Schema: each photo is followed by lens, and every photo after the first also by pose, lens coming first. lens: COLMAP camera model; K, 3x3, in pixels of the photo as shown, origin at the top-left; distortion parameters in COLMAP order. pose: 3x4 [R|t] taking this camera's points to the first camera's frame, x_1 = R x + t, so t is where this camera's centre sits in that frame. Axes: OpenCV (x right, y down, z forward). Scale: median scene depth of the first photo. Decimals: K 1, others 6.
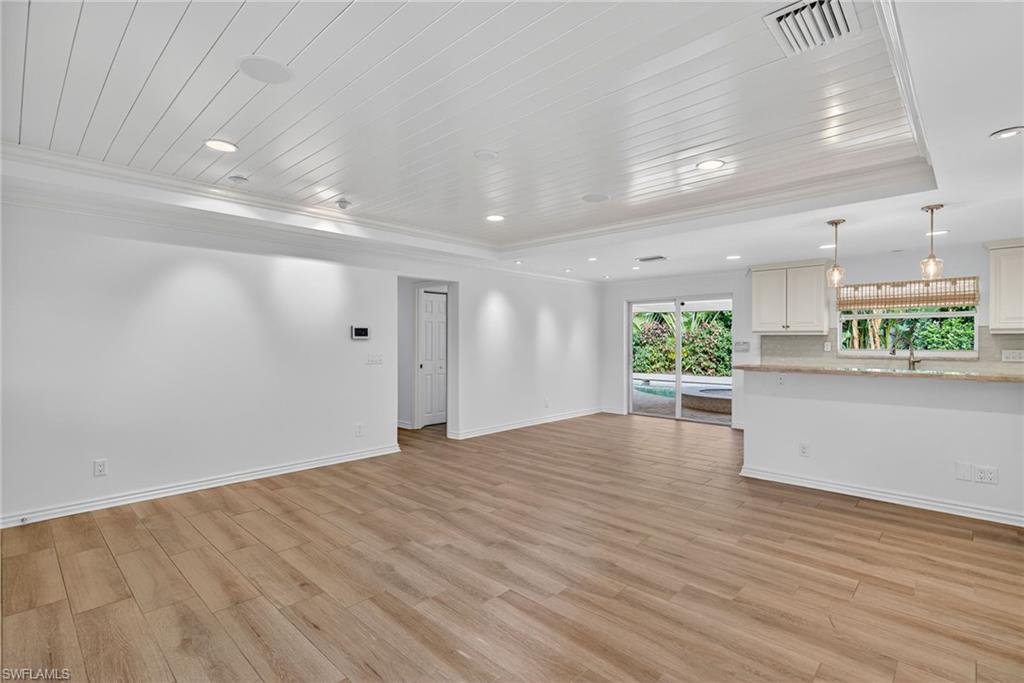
lens RADIAL K [[481.6, 0, 509.5], [0, 481.6, 339.6], [0, 0, 1]] dist [0.002294, 0.000232]
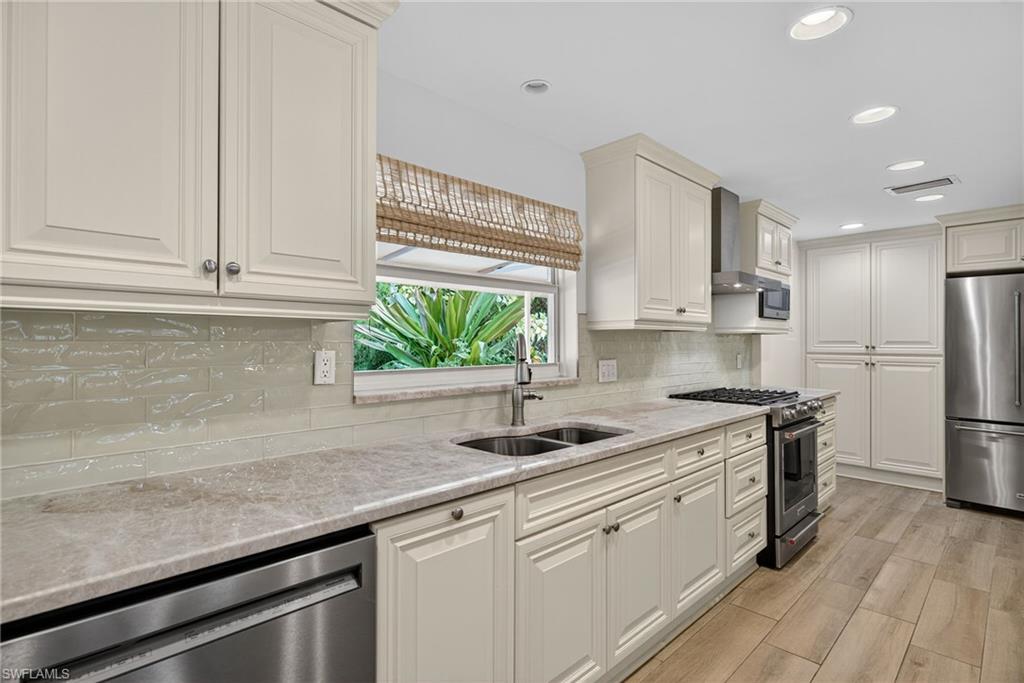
lens RADIAL K [[506.4, 0, 510.5], [0, 506.4, 339.3], [0, 0, 1]] dist [0.001635, 0.000447]
pose [[0.031007, 0.002725, 0.999515, 0.654647], [-0.004298, 0.999987, -0.002593, -0.000053], [-0.999510, -0.004216, 0.031019, 1.500359]]
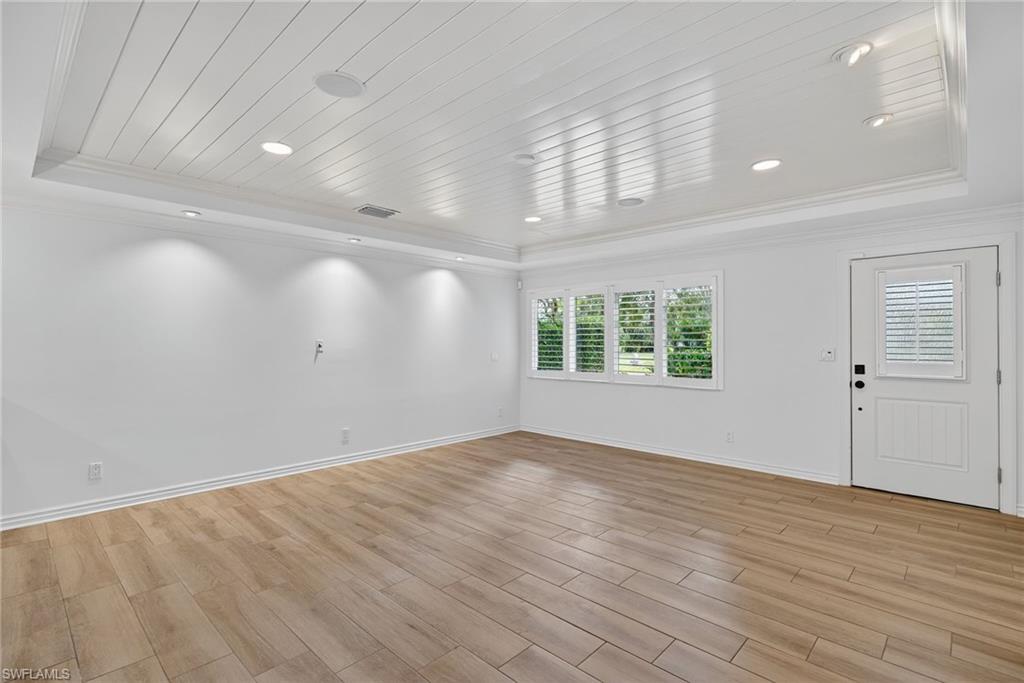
lens RADIAL K [[481.6, 0, 509.5], [0, 481.6, 339.6], [0, 0, 1]] dist [0.002294, 0.000232]
pose [[-0.999997, -0.001510, -0.002079, -0.012889], [-0.001498, 0.999982, -0.005892, -0.000143], [0.002088, -0.005889, -0.999980, 1.677862]]
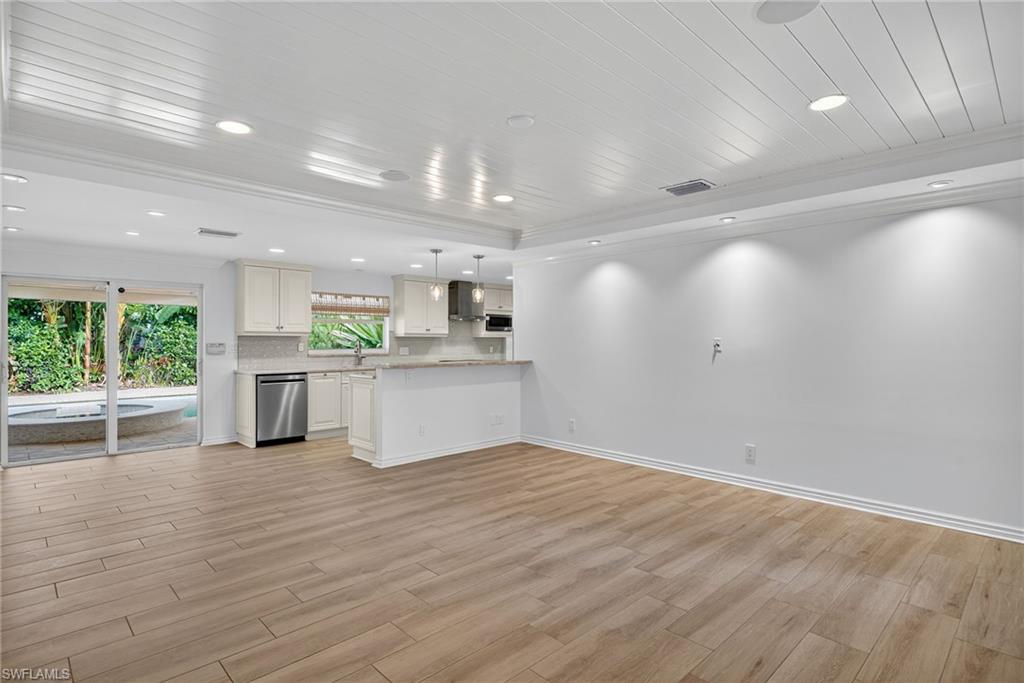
lens RADIAL K [[519.3, 0, 510.0], [0, 519.3, 340.2], [0, 0, 1]] dist [0.001572, 0.000086]
pose [[0.041692, 0.000376, 0.999130, -0.798639], [-0.000988, 0.999999, -0.000335, -0.000978], [-0.999130, -0.000974, 0.041693, 0.820630]]
